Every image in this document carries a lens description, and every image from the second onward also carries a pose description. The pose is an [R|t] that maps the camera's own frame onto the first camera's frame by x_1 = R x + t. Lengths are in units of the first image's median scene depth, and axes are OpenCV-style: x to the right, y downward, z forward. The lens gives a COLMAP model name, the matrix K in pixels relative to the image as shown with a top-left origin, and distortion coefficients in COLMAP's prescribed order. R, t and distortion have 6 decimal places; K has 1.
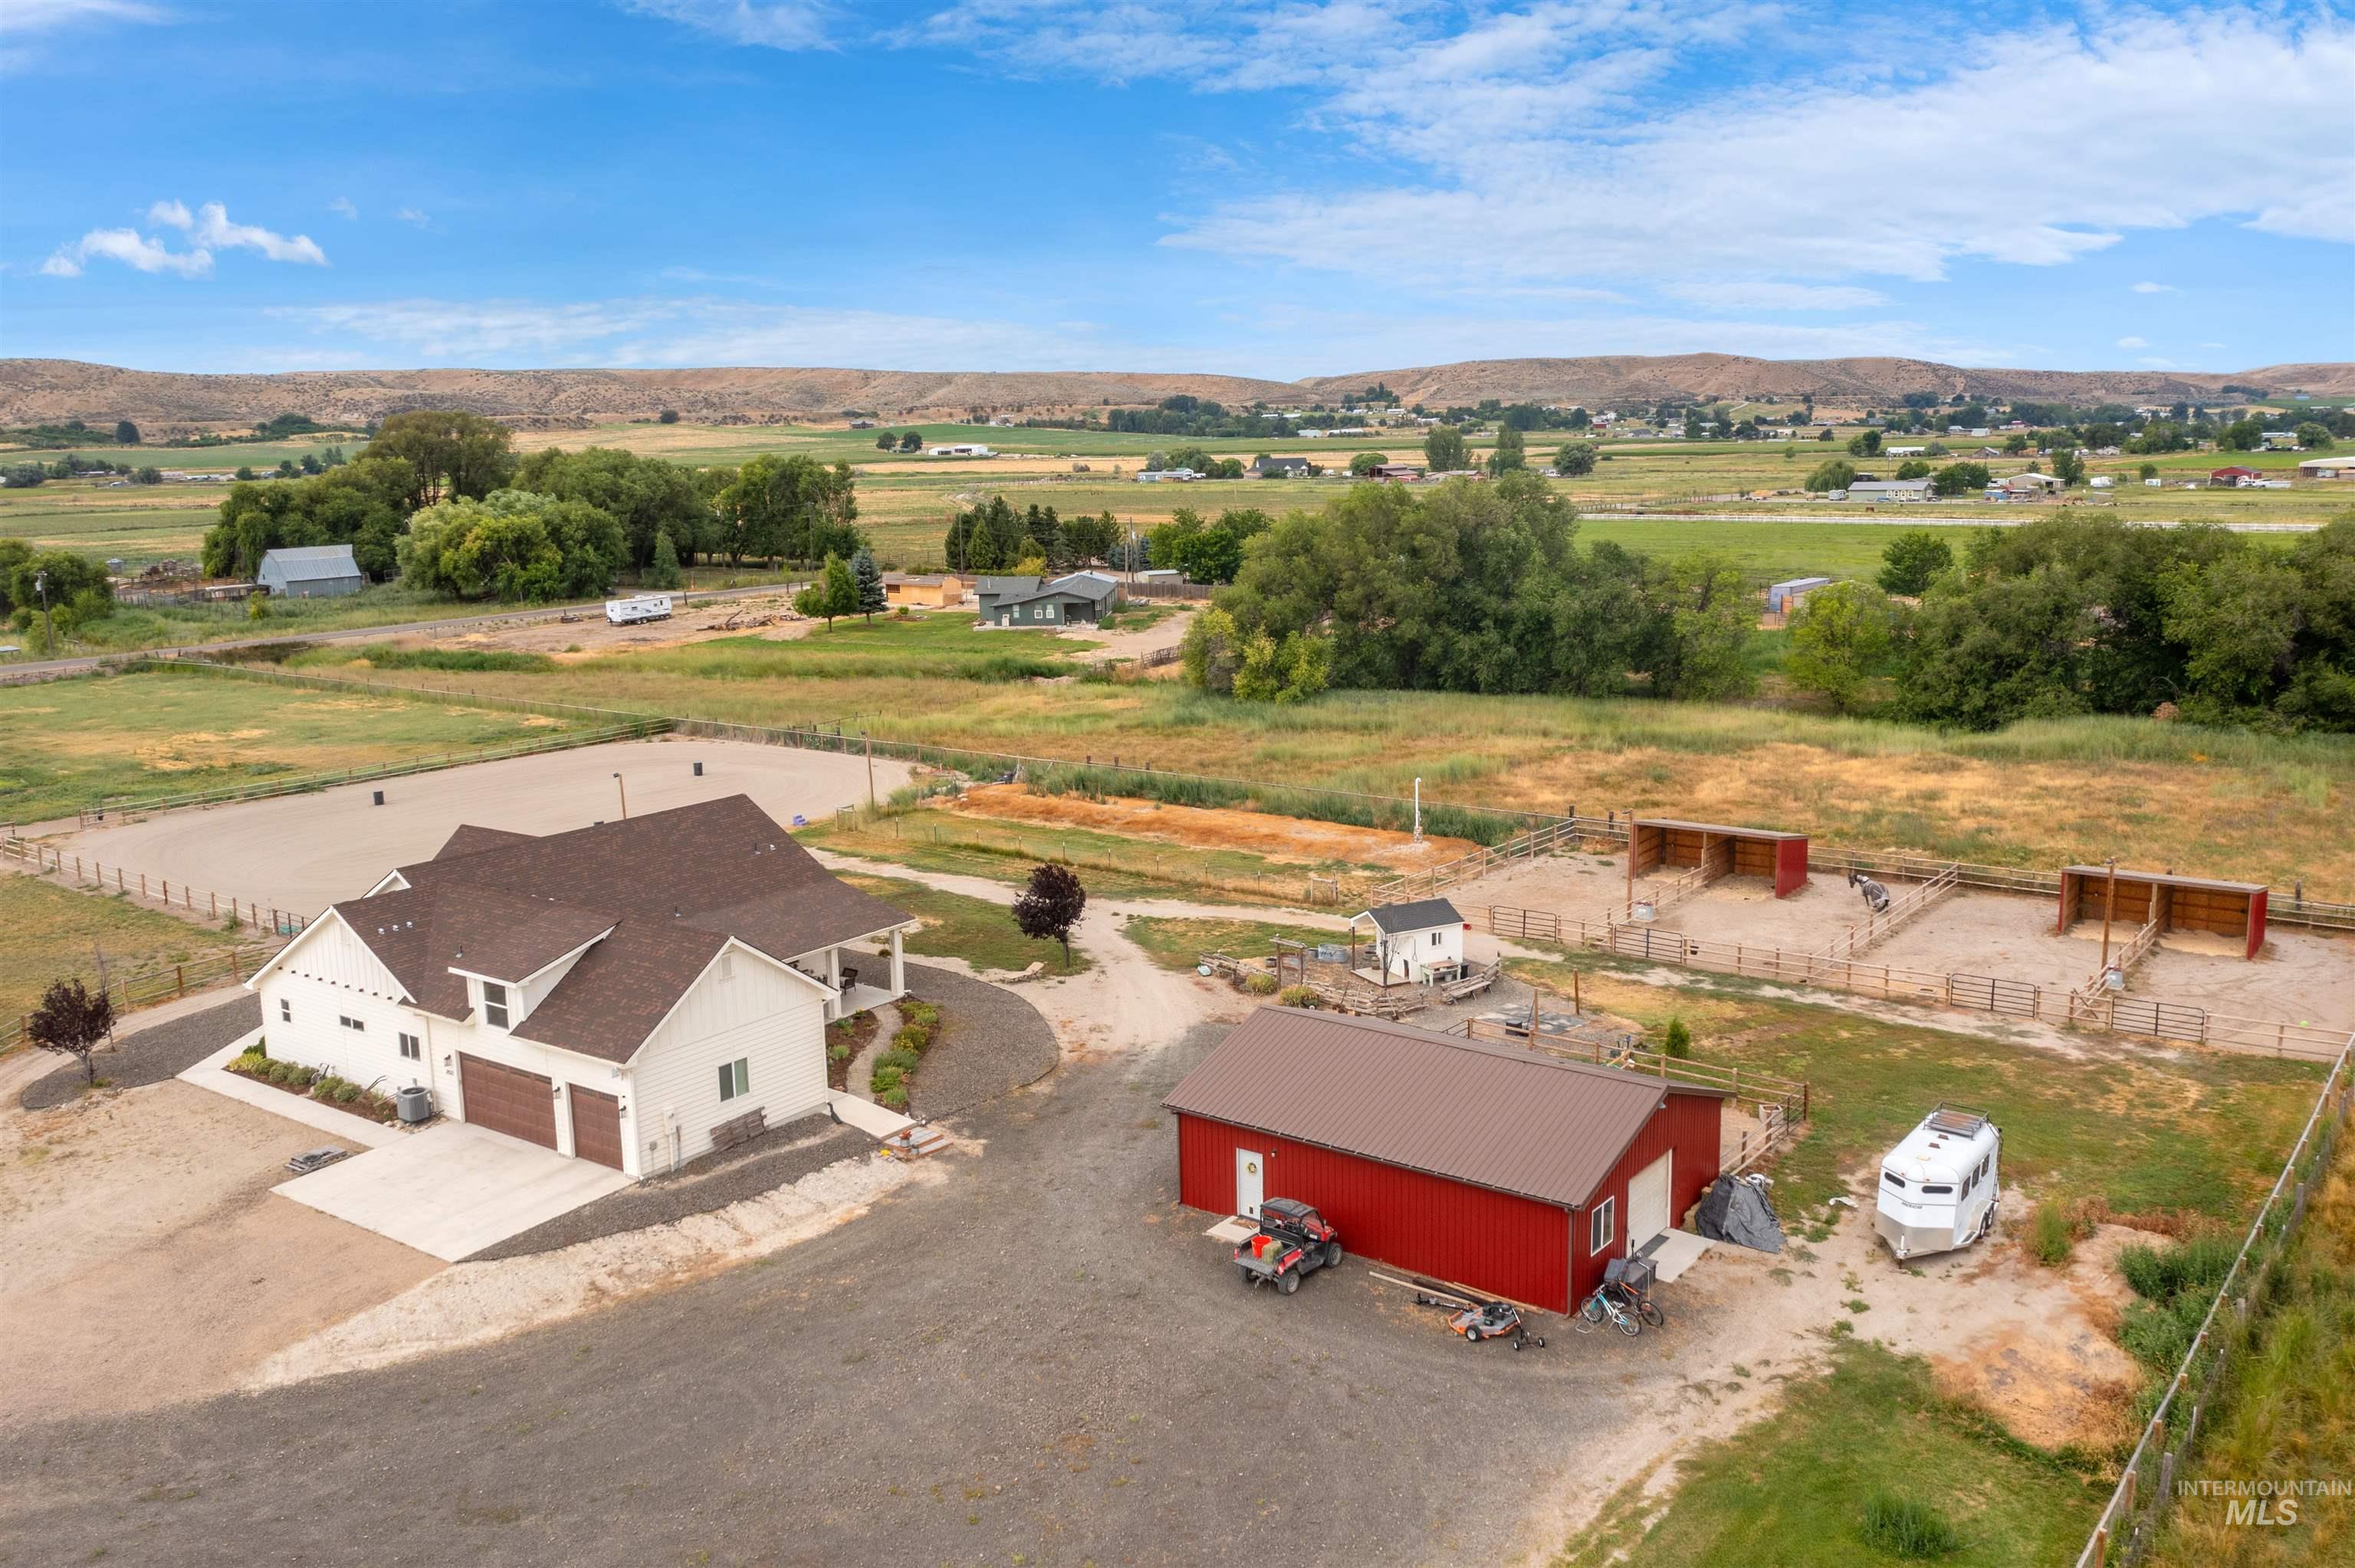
lens RADIAL K [[1896.9, 0, 1186.4], [0, 1896.9, 776.5], [0, 0, 1]] dist [-0.039894, 0.036491]
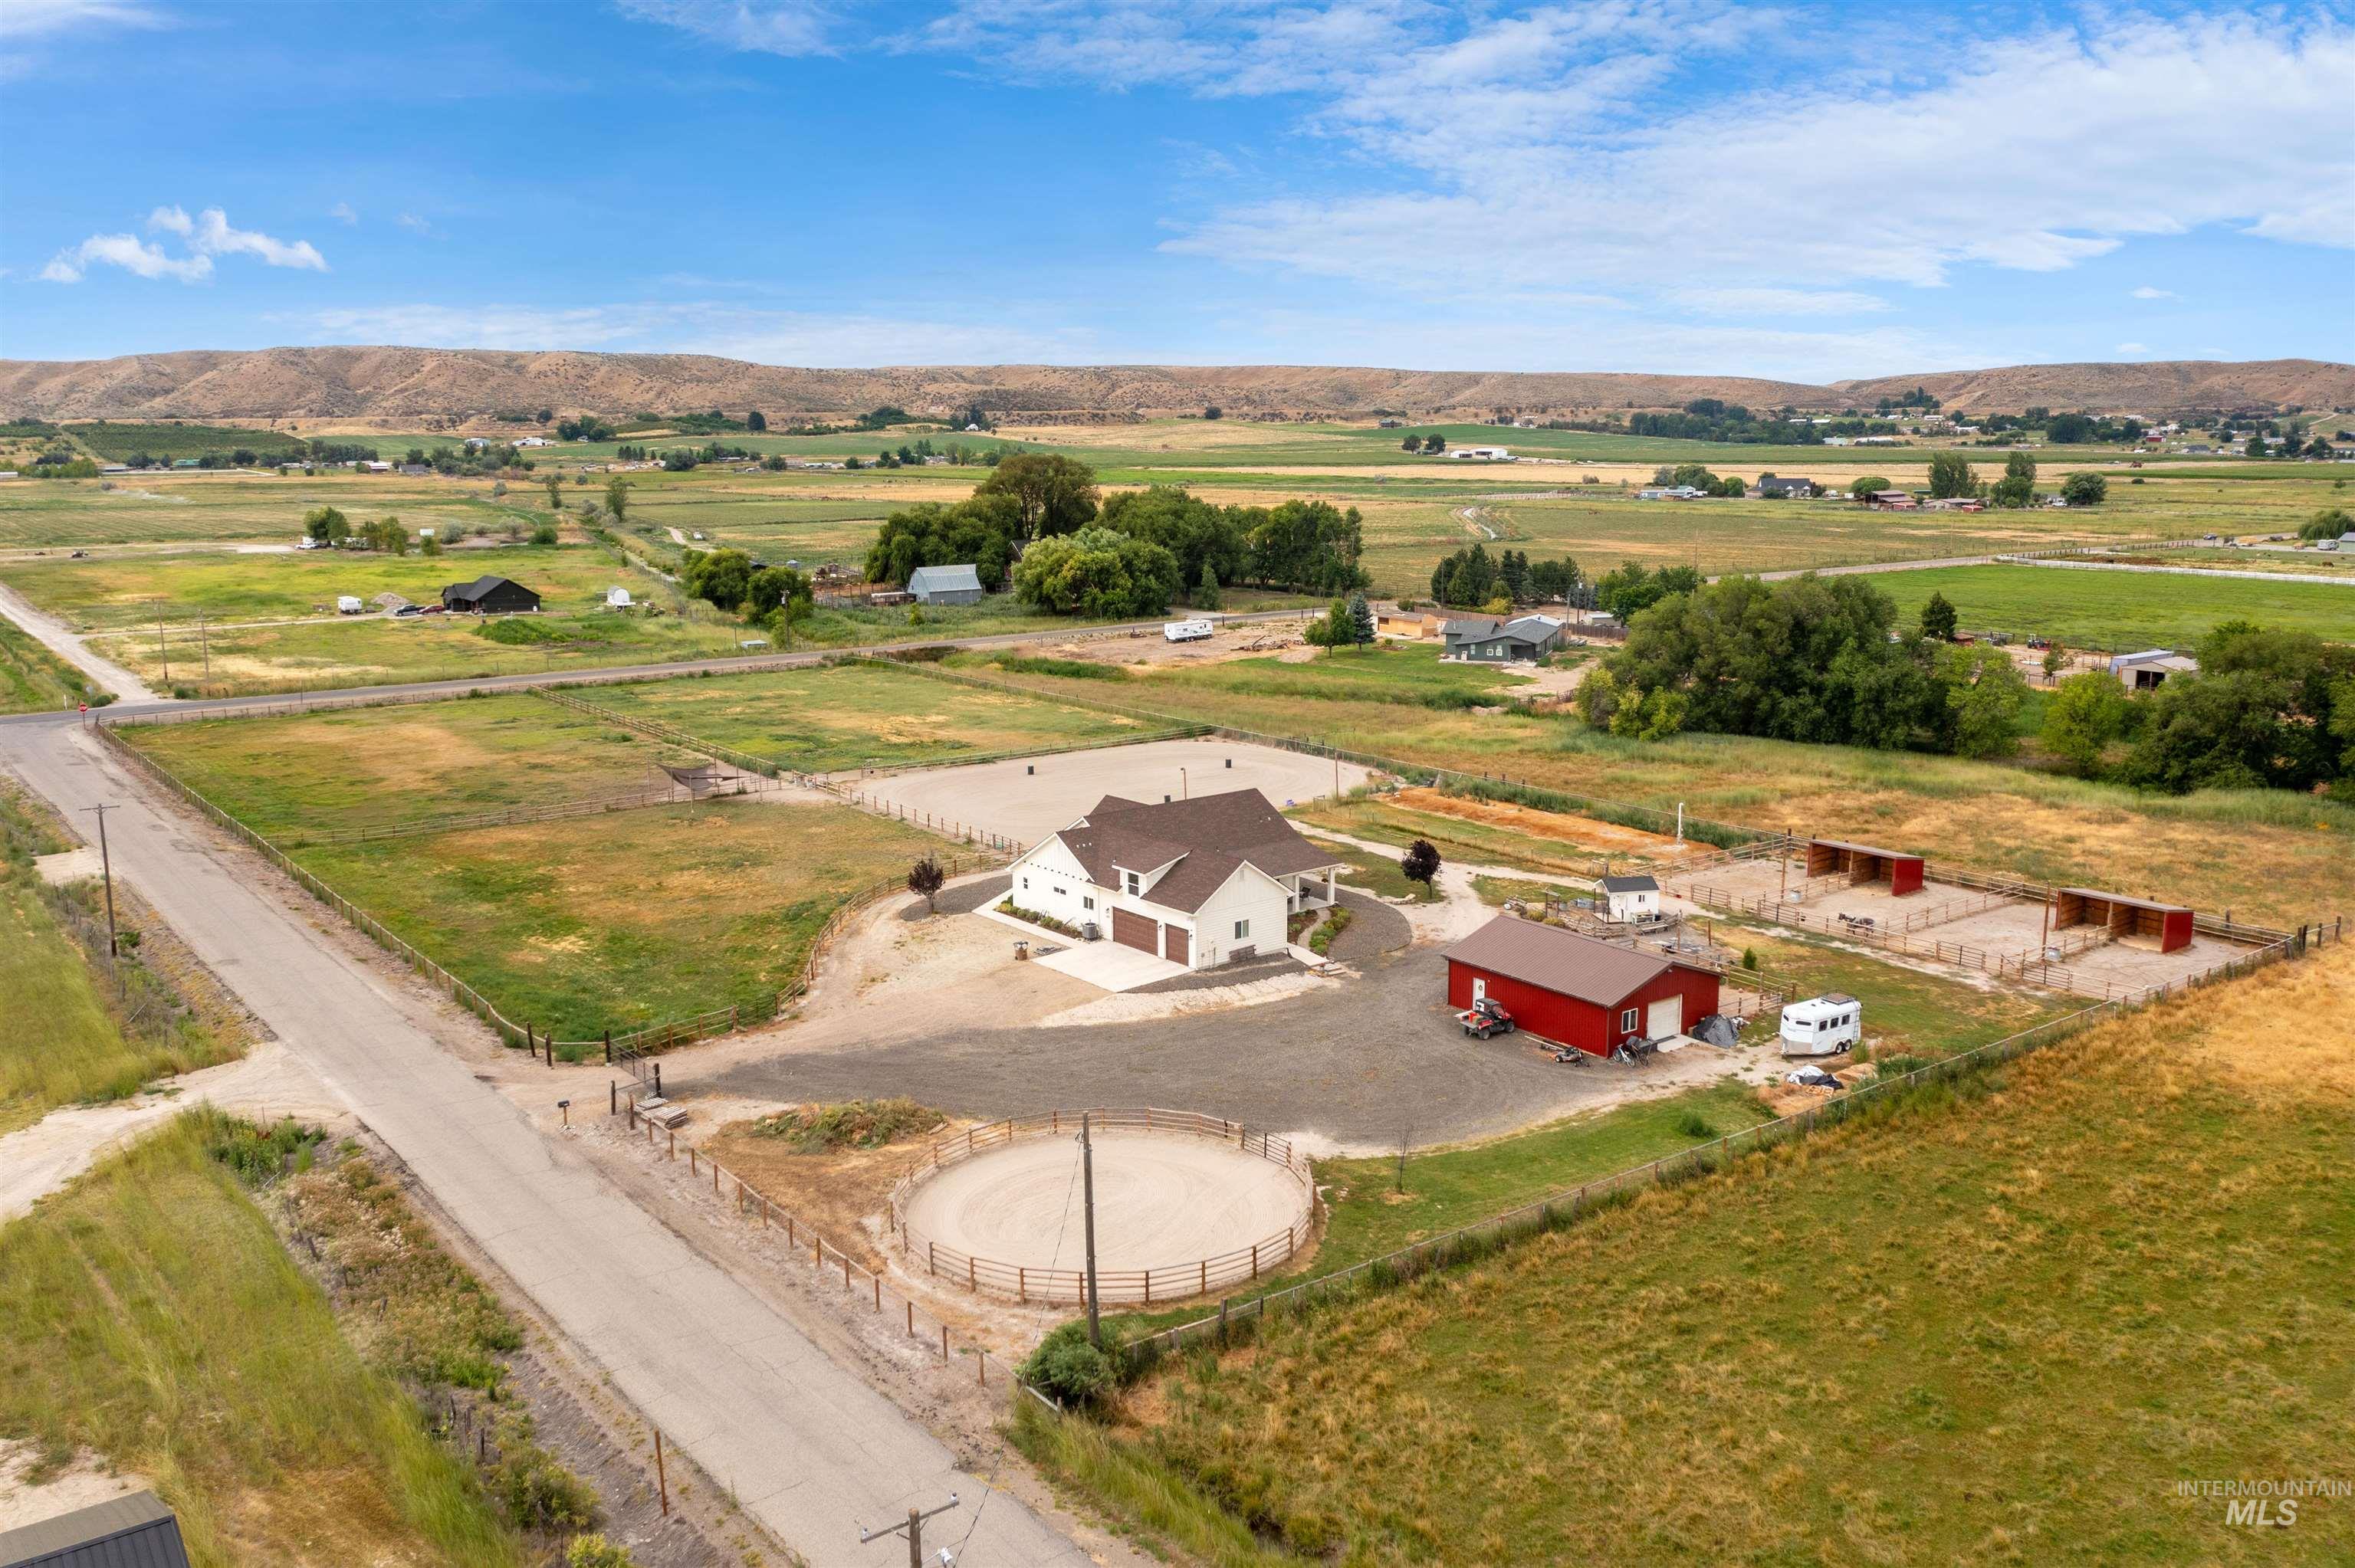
lens RADIAL K [[1896.9, 0, 1186.4], [0, 1896.9, 776.5], [0, 0, 1]] dist [-0.039894, 0.036491]
pose [[0.962206, 0.064135, -0.264663, 0.094925], [-0.061761, 0.997941, 0.017291, -0.015206], [0.265228, -0.000292, 0.964186, -0.400733]]
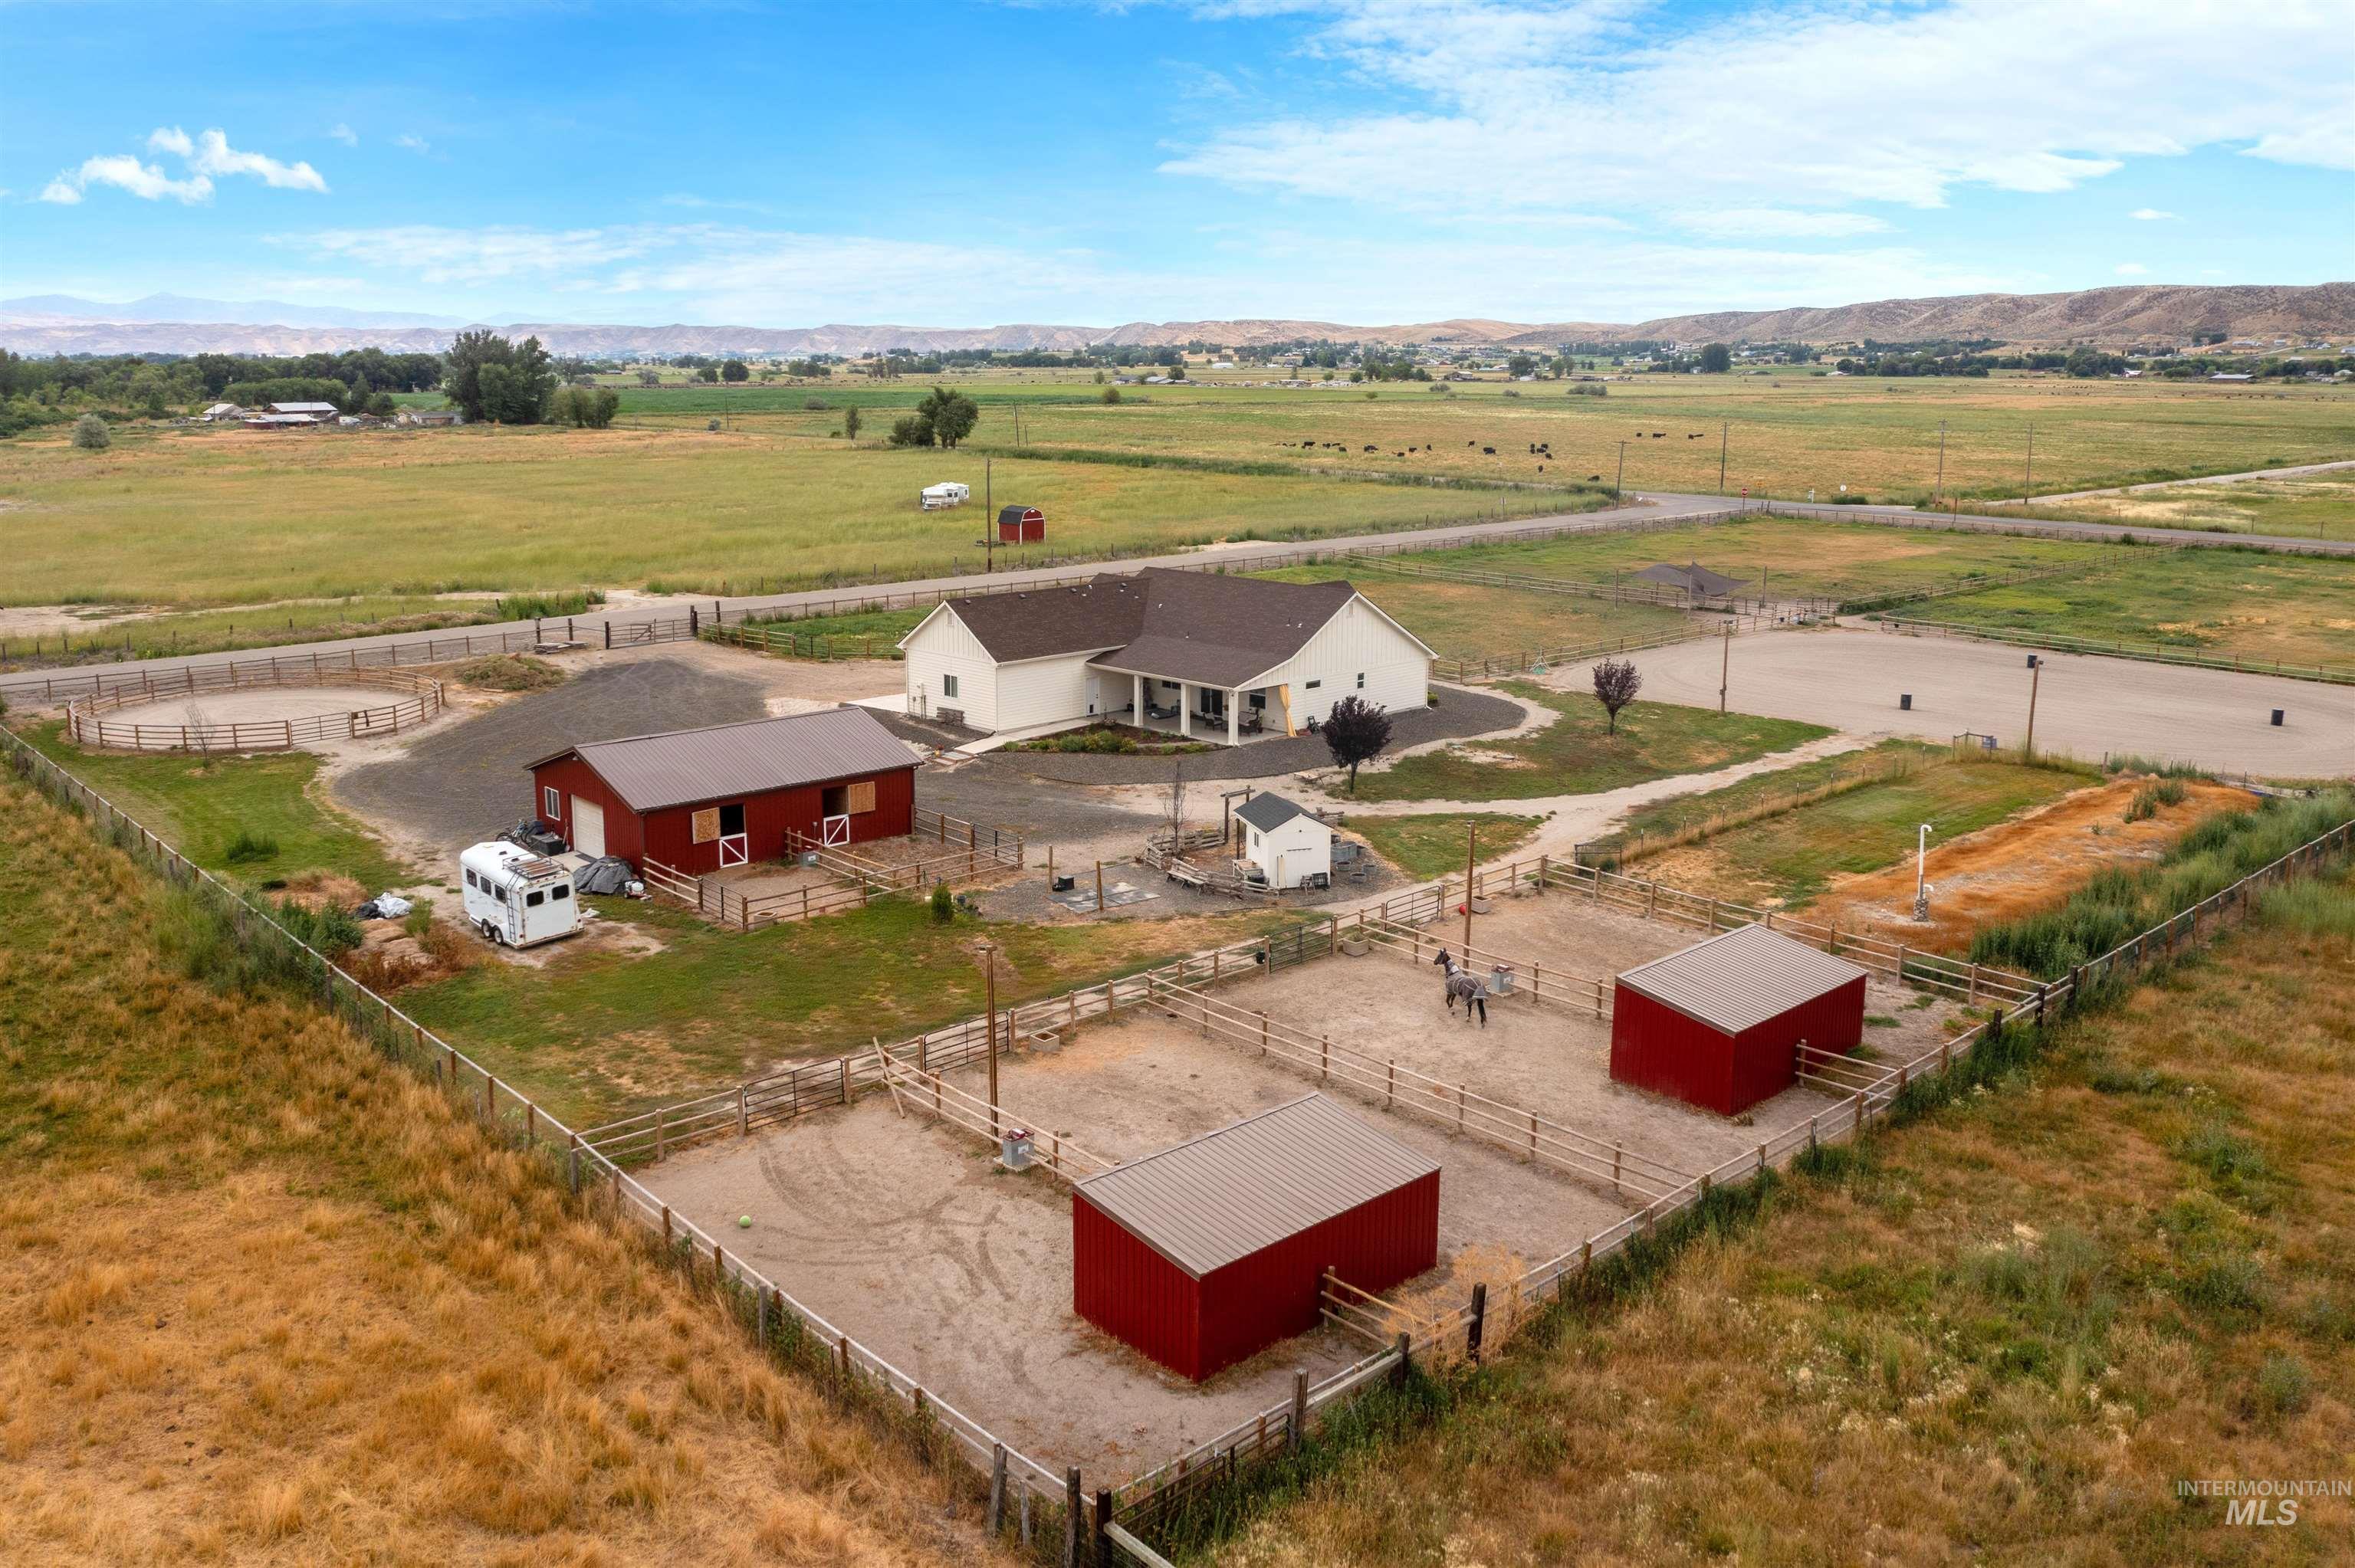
lens RADIAL K [[1896.9, 0, 1186.4], [0, 1896.9, 776.5], [0, 0, 1]] dist [-0.039894, 0.036491]
pose [[-0.172296, 0.230535, -0.957689, 0.540787], [-0.176287, 0.949316, 0.260235, -0.095781], [0.969142, 0.213666, -0.122923, 0.561302]]
